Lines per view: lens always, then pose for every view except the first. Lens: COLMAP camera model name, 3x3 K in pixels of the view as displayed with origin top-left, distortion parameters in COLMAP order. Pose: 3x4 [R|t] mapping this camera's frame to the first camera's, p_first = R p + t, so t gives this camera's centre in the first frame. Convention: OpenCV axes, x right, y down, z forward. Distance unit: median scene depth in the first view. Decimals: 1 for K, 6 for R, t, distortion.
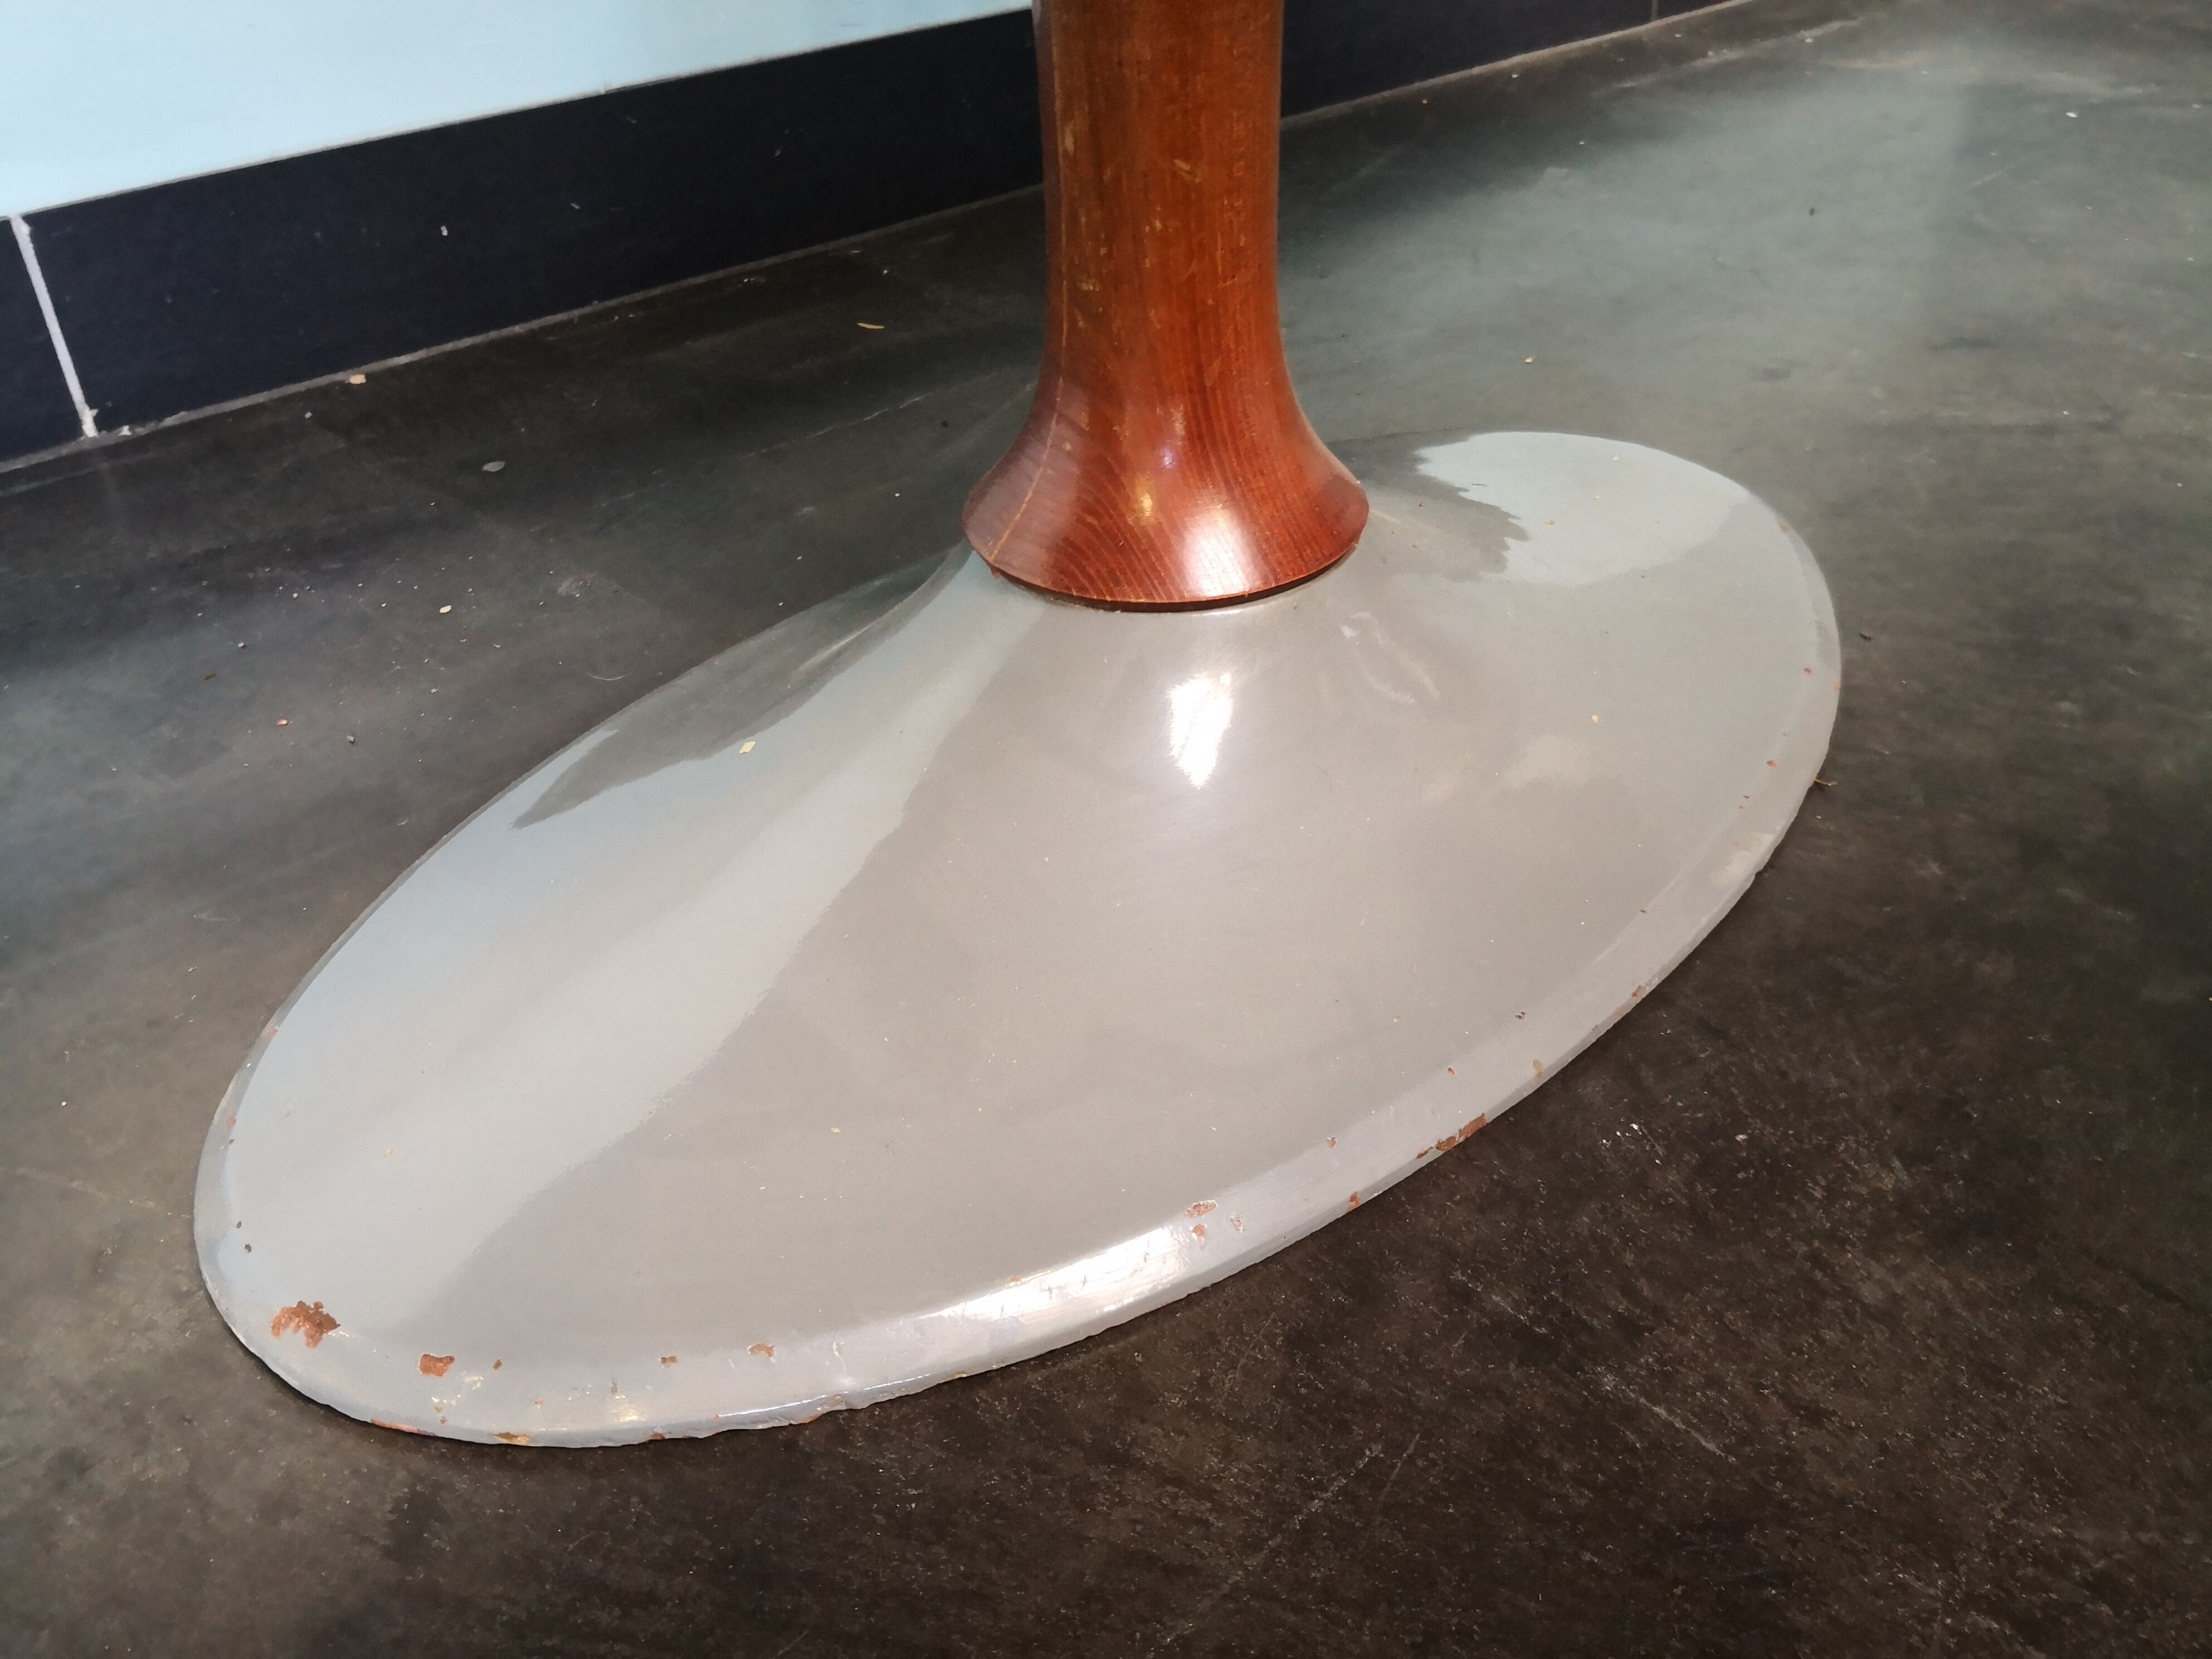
lens RADIAL K [[1825.1, 0, 1114.4], [0, 1825.1, 829.0], [0, 0, 1]] dist [-0.003802, -0.008648]
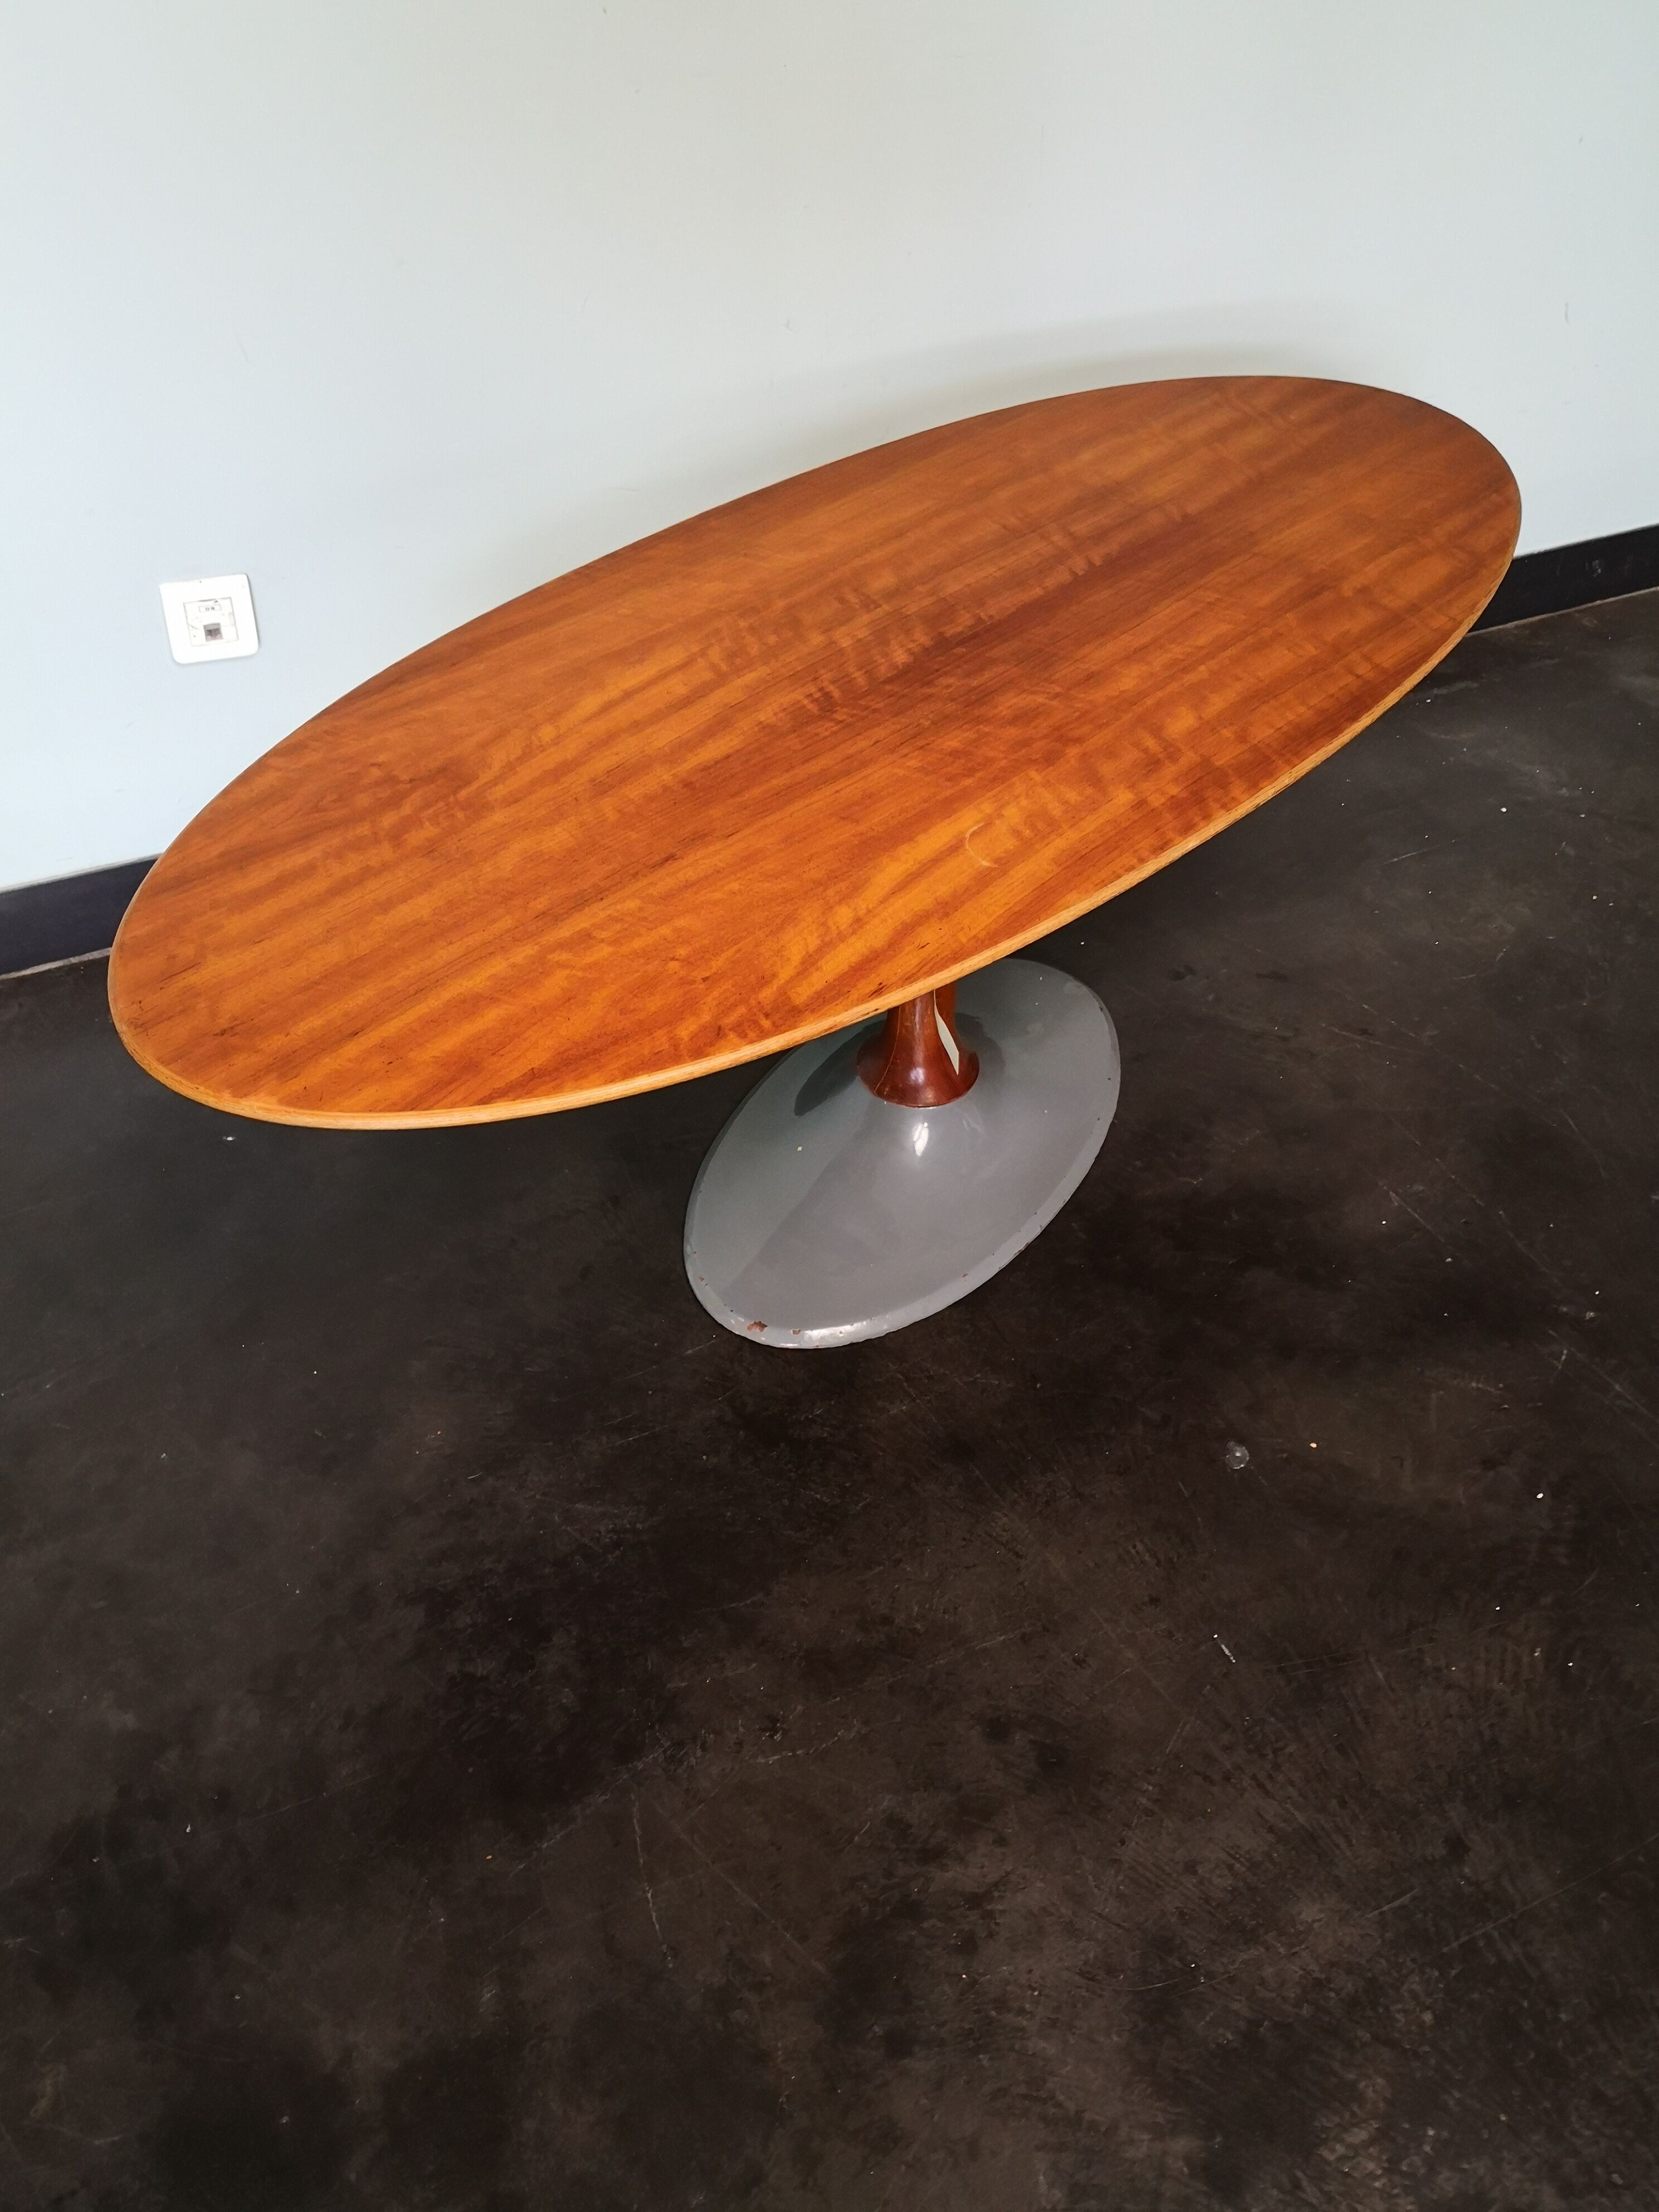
lens RADIAL K [[1792.5, 0, 830.2], [0, 1792.5, 1064.4], [0, 0, 1]] dist [0.045705, -0.108471]
pose [[0.956931, 0.231001, -0.175848, 0.396653], [-0.207700, 0.967940, 0.141257, -0.402567], [0.202841, -0.098649, 0.974230, -1.457824]]
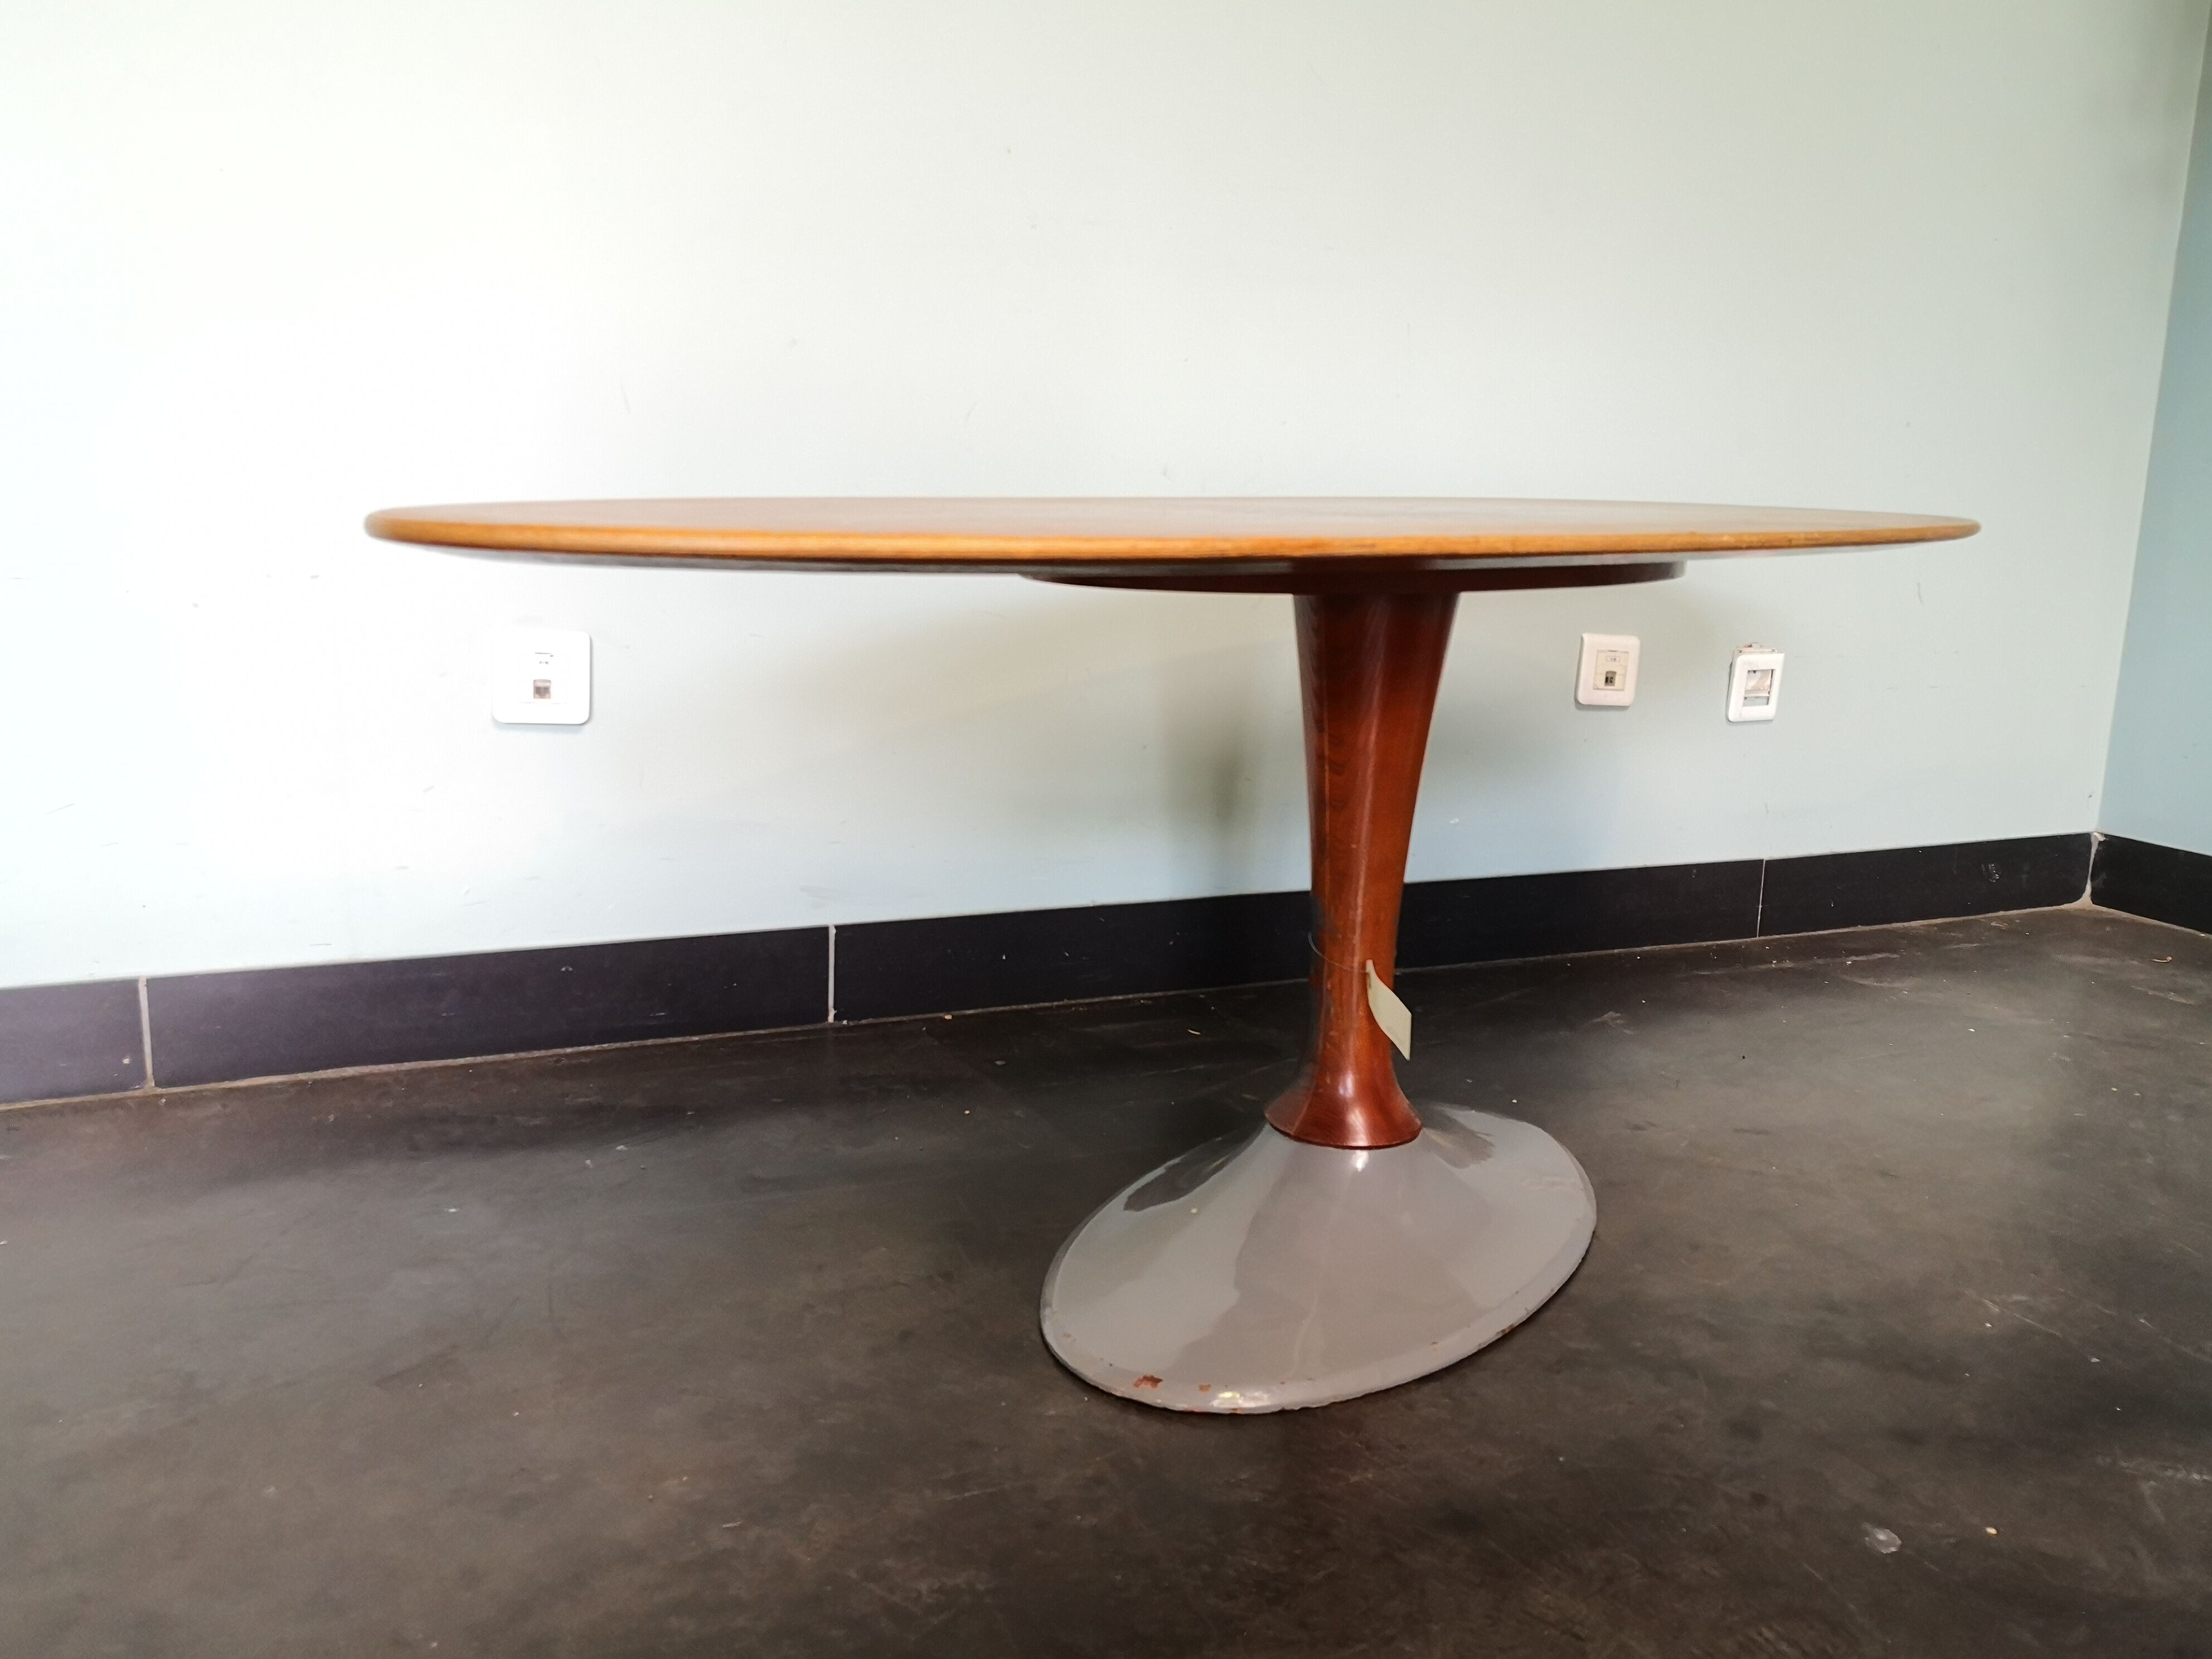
lens RADIAL K [[1799.7, 0, 1100.0], [0, 1799.7, 836.8], [0, 0, 1]] dist [0.006031, -0.009901]
pose [[0.951730, 0.124649, -0.280488, 0.342388], [-0.224182, 0.906473, -0.357839, 0.299466], [0.209650, 0.403447, 0.890661, -0.999319]]
